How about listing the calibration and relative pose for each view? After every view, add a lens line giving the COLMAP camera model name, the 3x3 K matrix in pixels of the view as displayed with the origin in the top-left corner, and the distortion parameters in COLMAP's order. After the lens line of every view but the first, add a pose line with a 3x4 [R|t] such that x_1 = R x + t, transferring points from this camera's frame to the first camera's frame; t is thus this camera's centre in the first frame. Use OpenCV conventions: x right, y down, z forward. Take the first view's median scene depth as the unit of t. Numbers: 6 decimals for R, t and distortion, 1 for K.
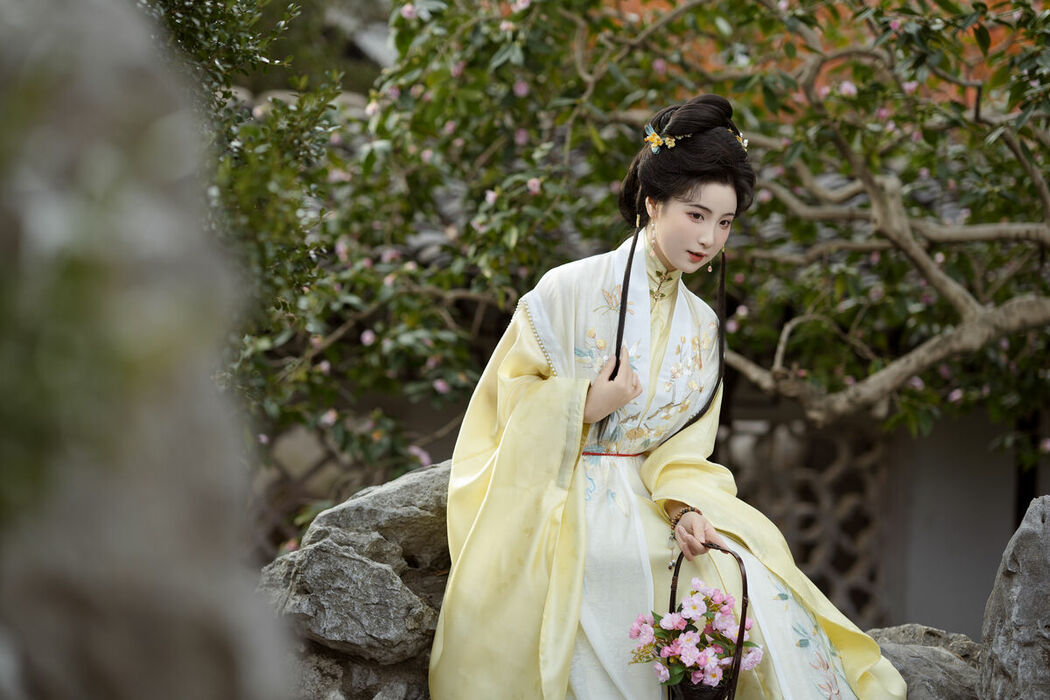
lens RADIAL K [[2572.7, 0, 525.0], [0, 2572.7, 350.0], [0, 0, 1]] dist [0.198387, -0.433573]
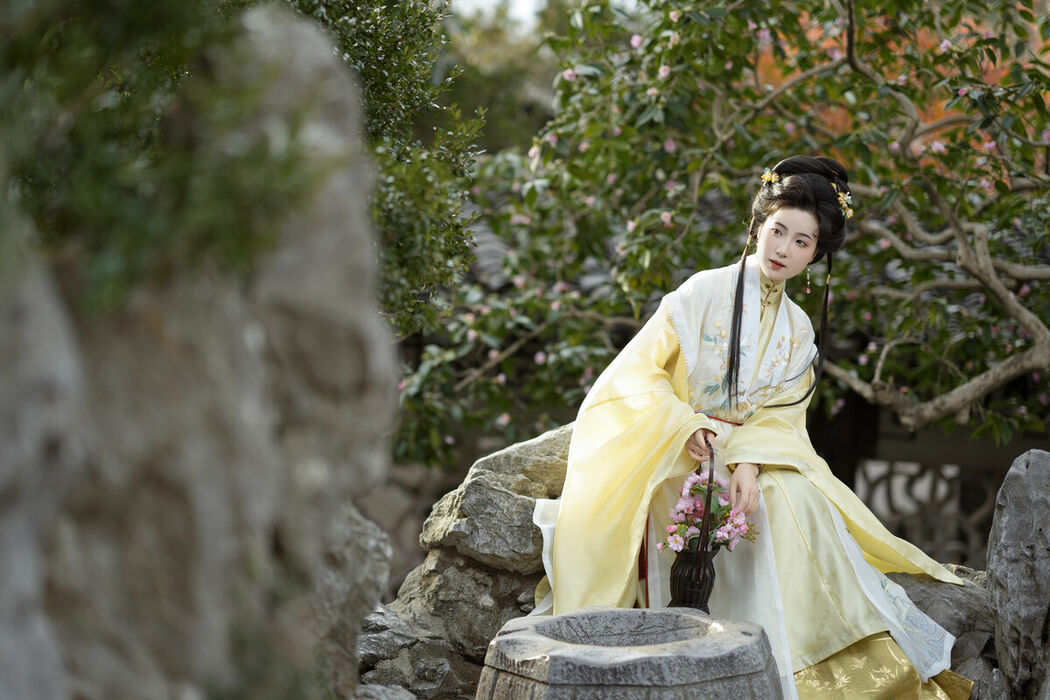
lens RADIAL K [[2621.6, 0, 525.0], [0, 2621.6, 350.0], [0, 0, 1]] dist [-0.026531, 3.821040]
pose [[0.996163, 0.019694, -0.085267, 0.044100], [-0.022695, 0.999151, -0.034373, 0.042801], [0.084518, 0.036176, 0.995765, -0.246306]]
